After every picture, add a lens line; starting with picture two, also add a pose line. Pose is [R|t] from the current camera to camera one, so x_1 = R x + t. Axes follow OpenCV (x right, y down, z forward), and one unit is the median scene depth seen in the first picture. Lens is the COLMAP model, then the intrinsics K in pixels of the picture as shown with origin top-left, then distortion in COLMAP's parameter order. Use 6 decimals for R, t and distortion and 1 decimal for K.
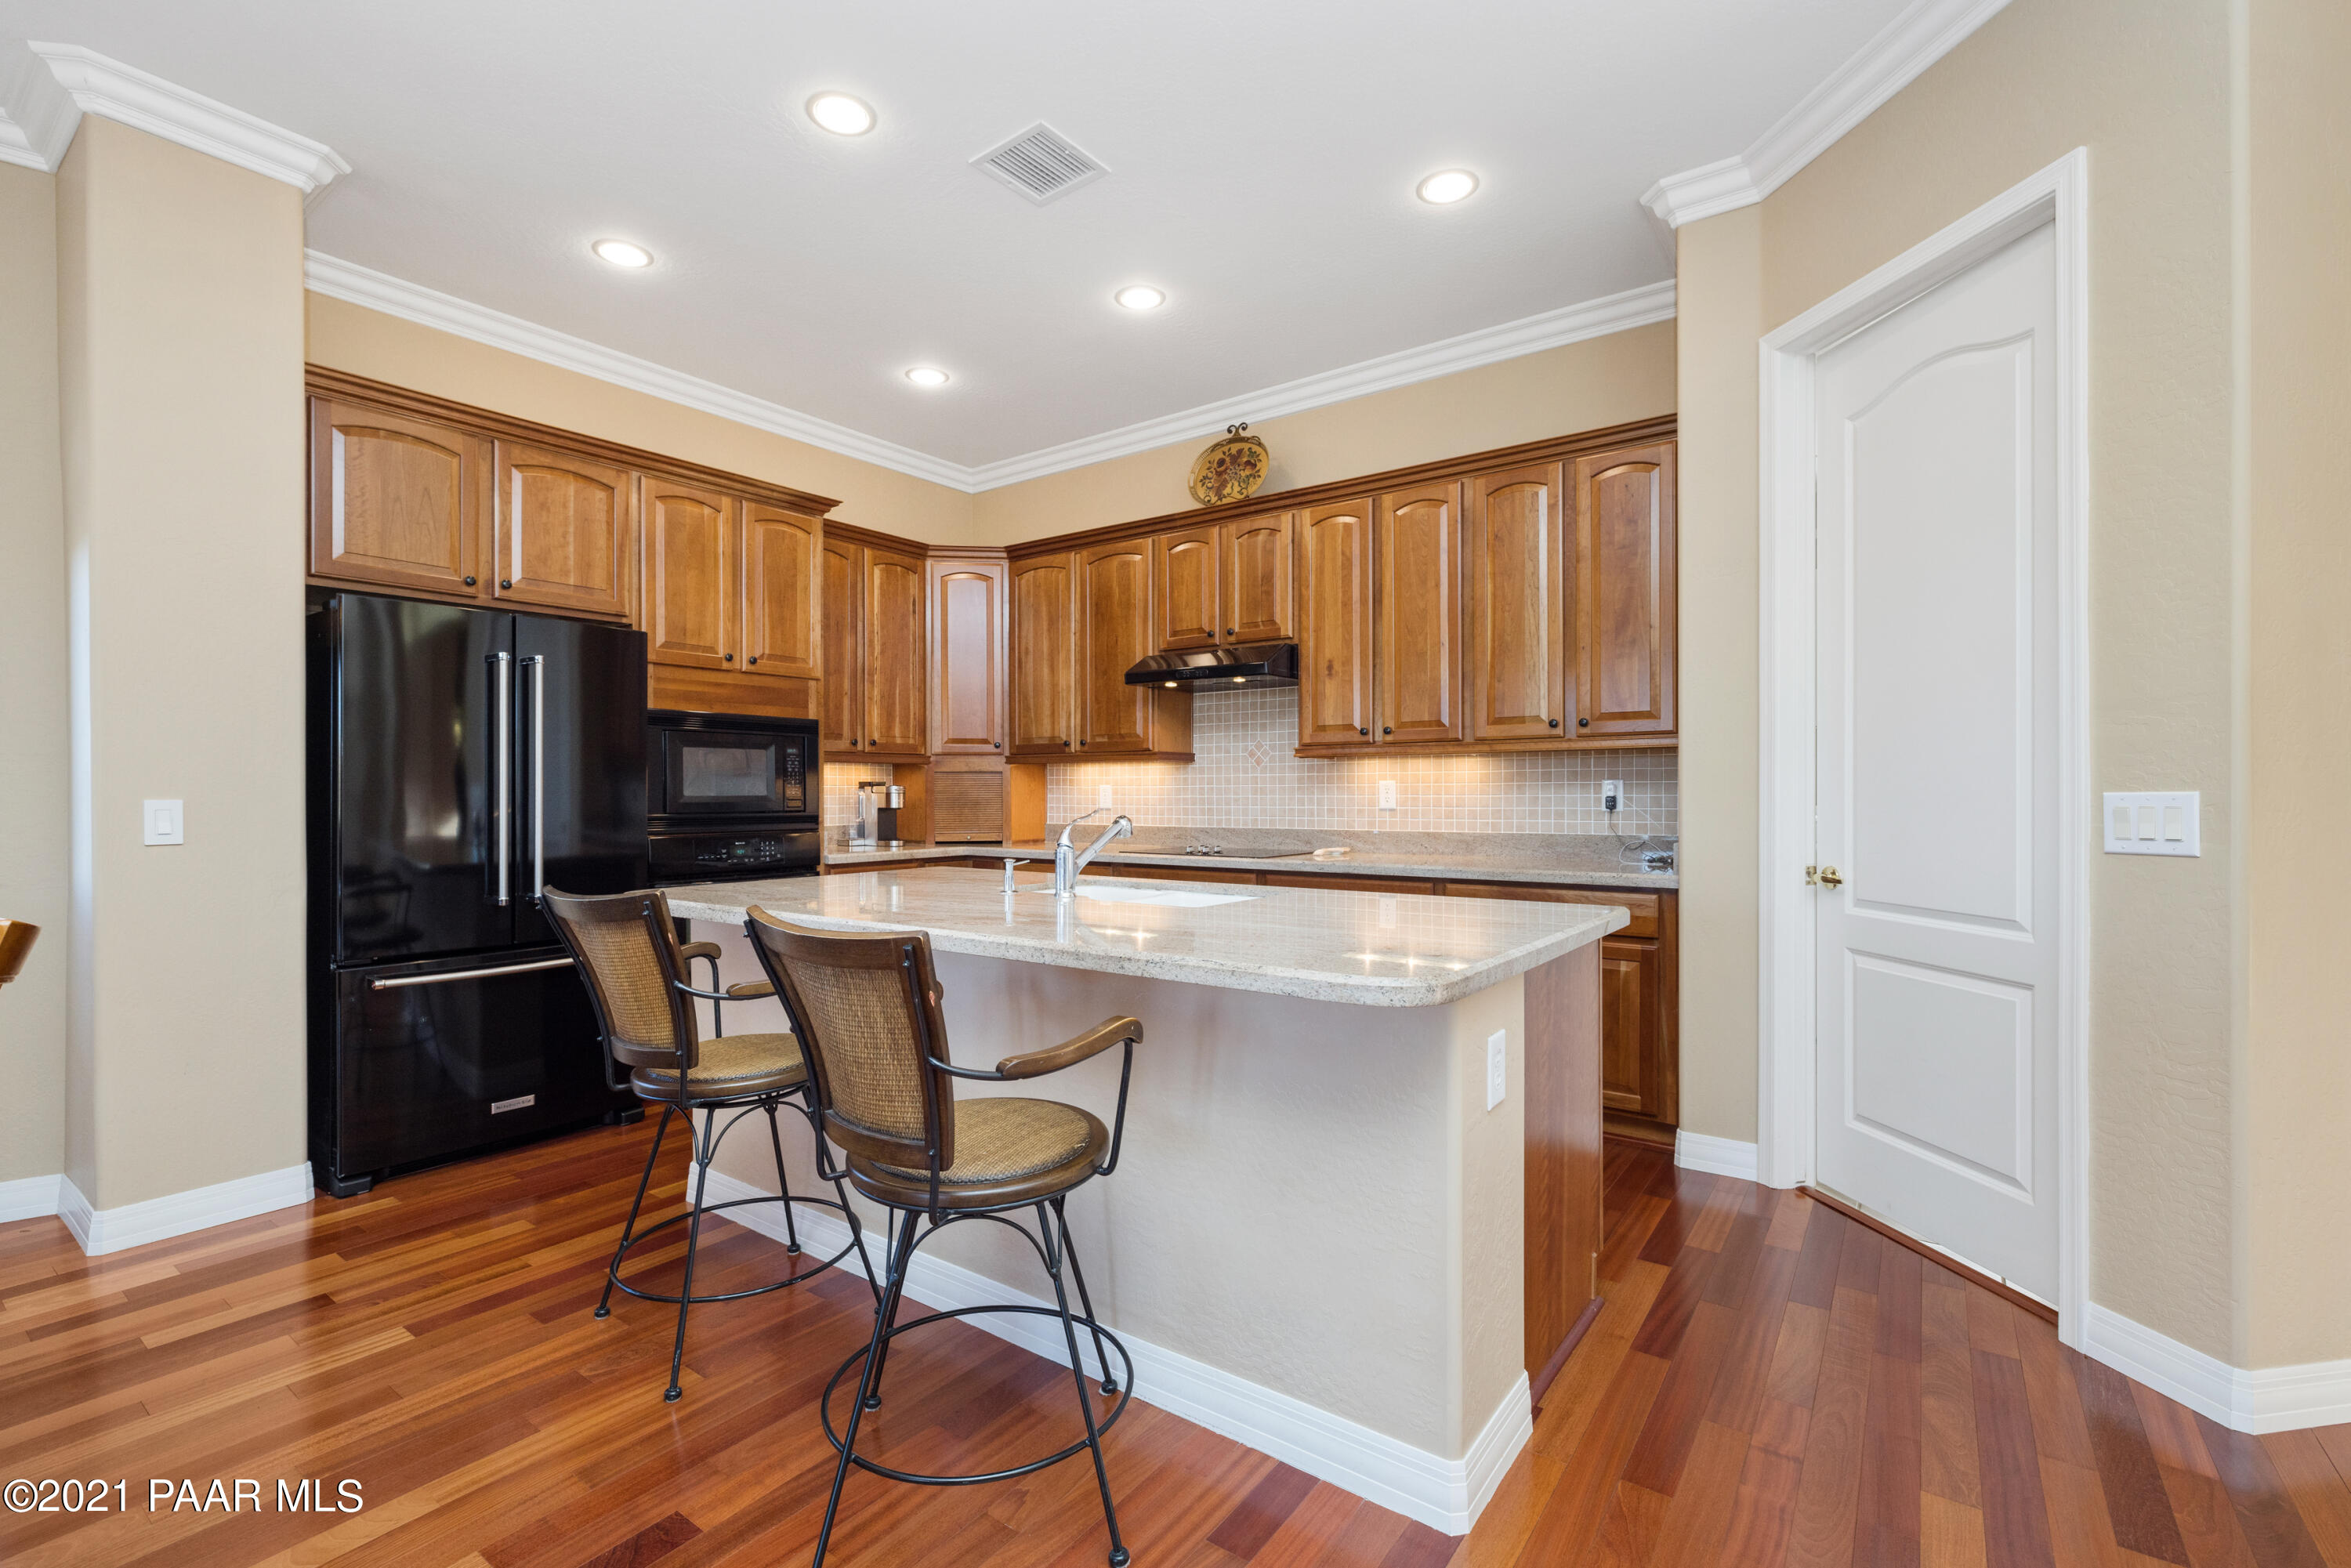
lens RADIAL K [[1015.6, 0, 1178.8], [0, 1015.6, 784.6], [0, 0, 1]] dist [0.002132, 0.000531]
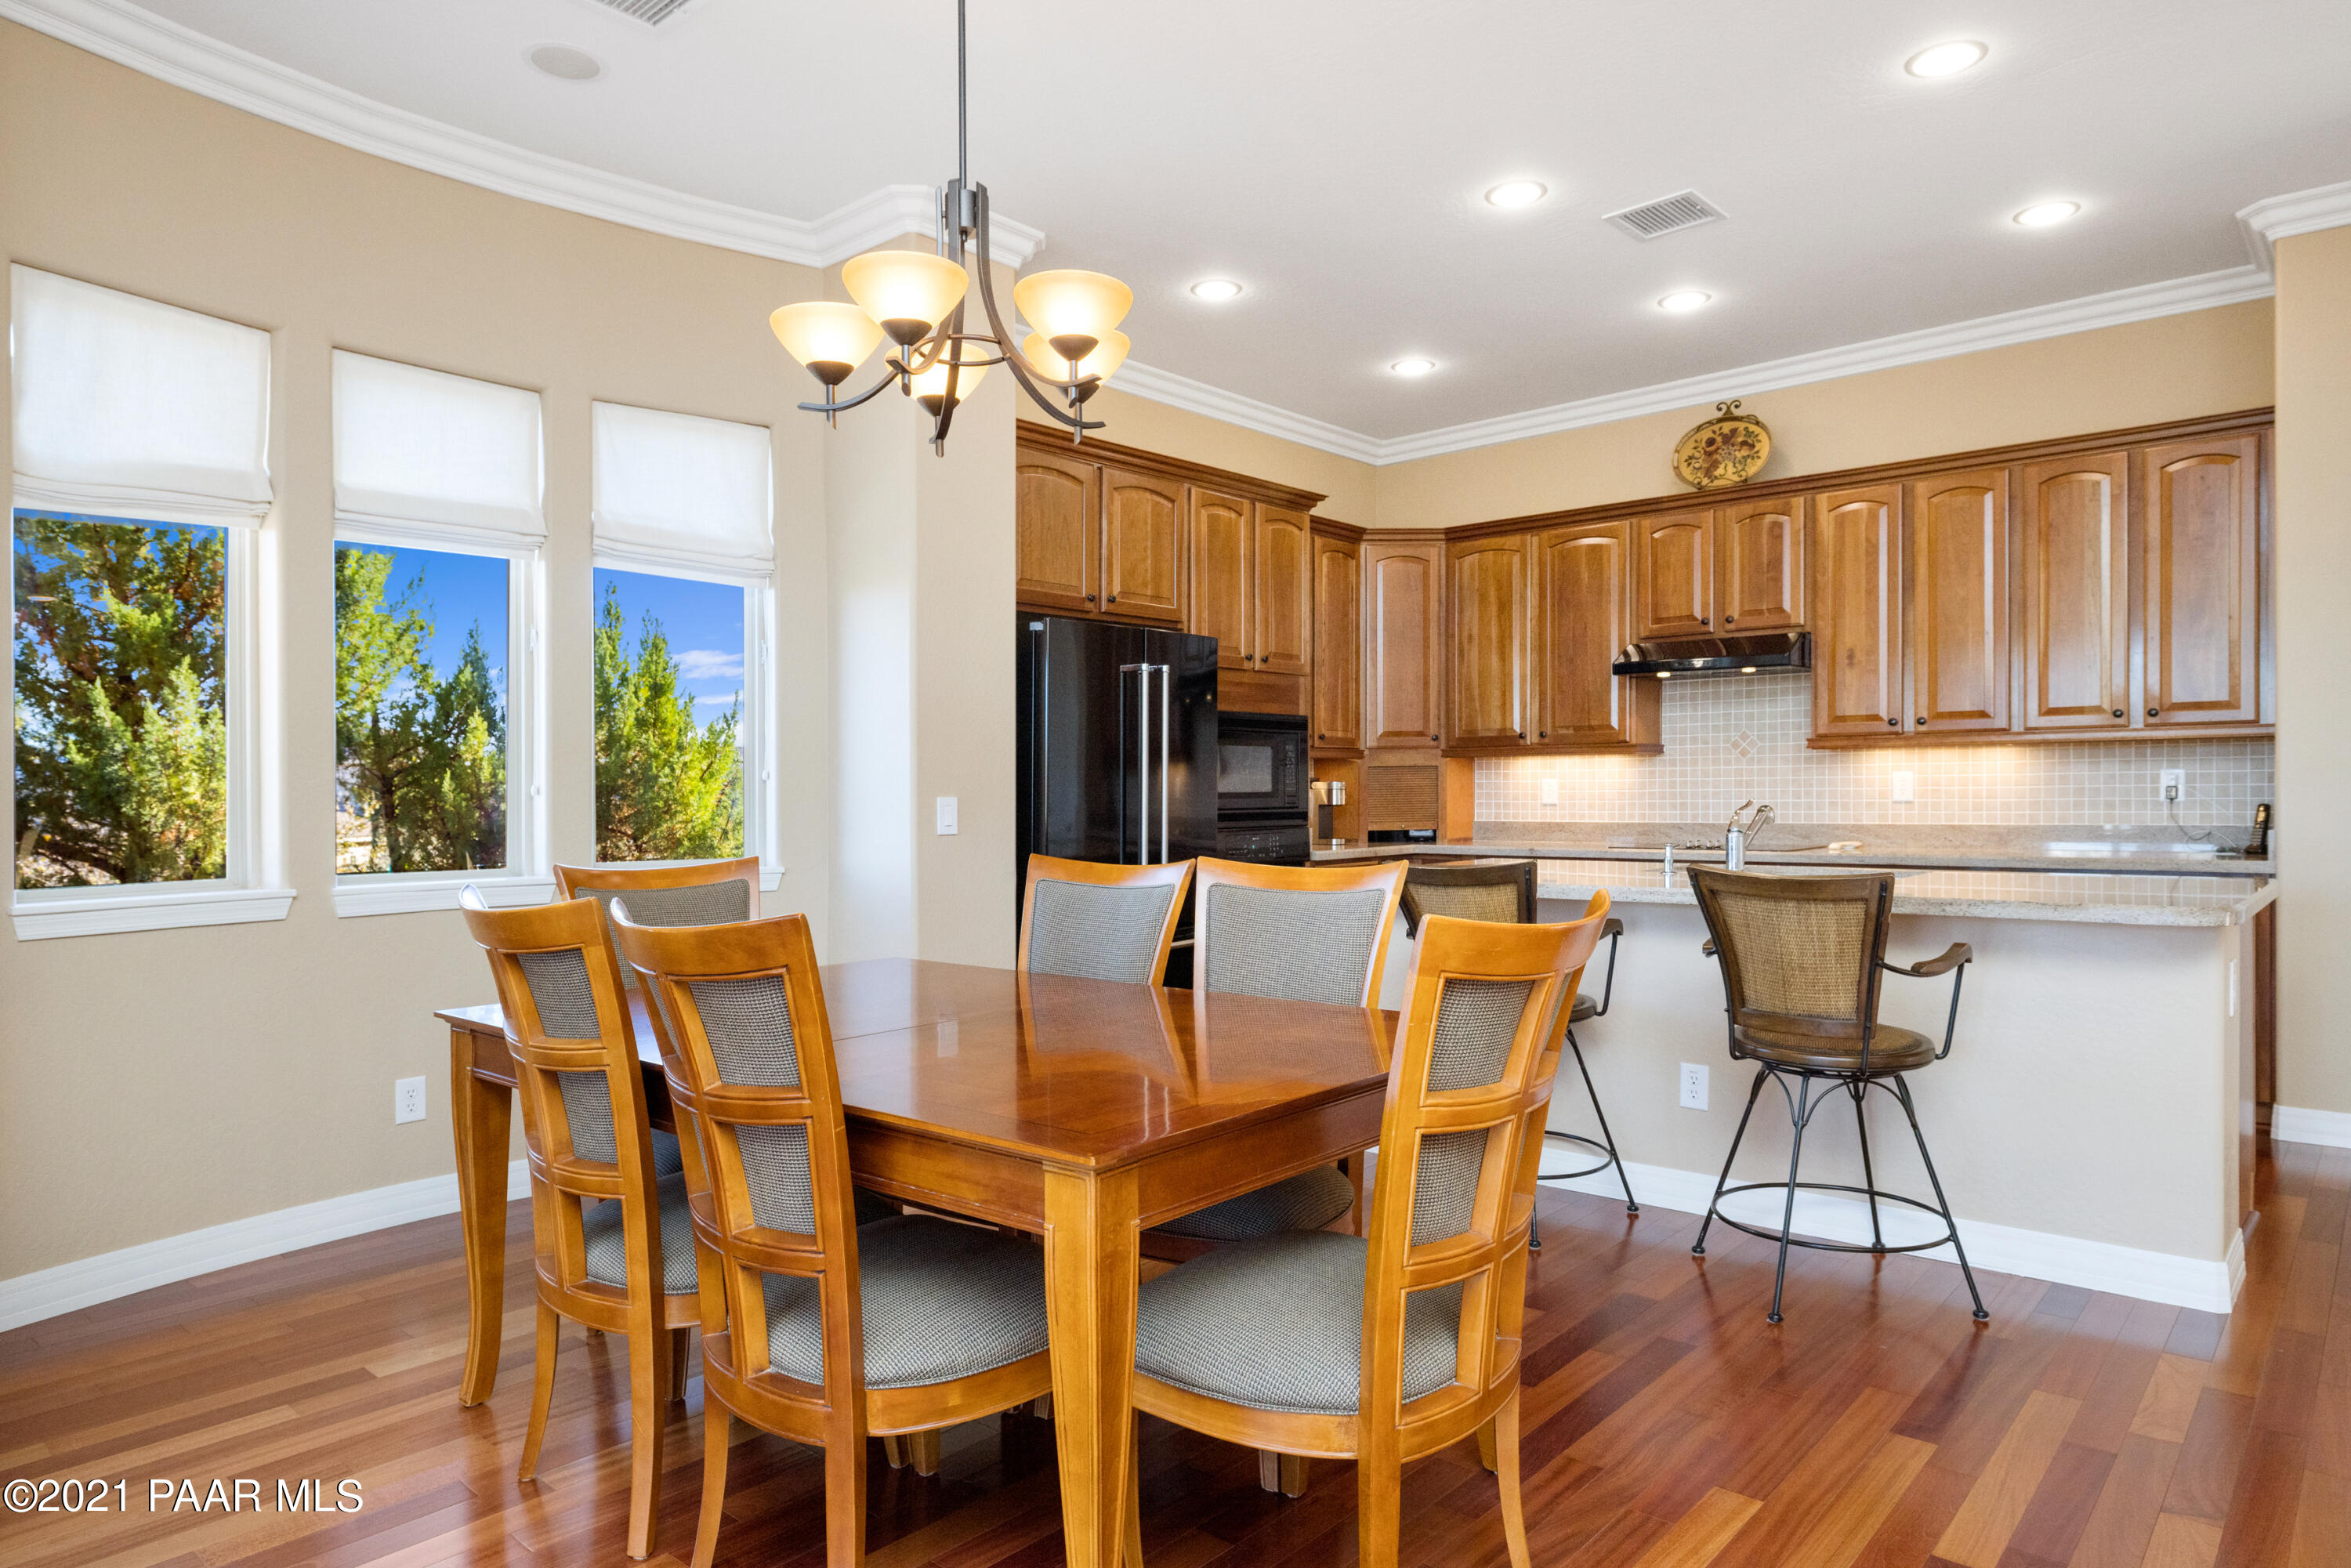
lens RADIAL K [[1399.0, 0, 1174.5], [0, 1399.0, 794.1], [0, 0, 1]] dist [0.000090, -0.001733]
pose [[0.995945, -0.007721, -0.089632, -0.362522], [0.008641, 0.999914, 0.009880, -0.001766], [0.089548, -0.010614, 0.995926, -0.382043]]
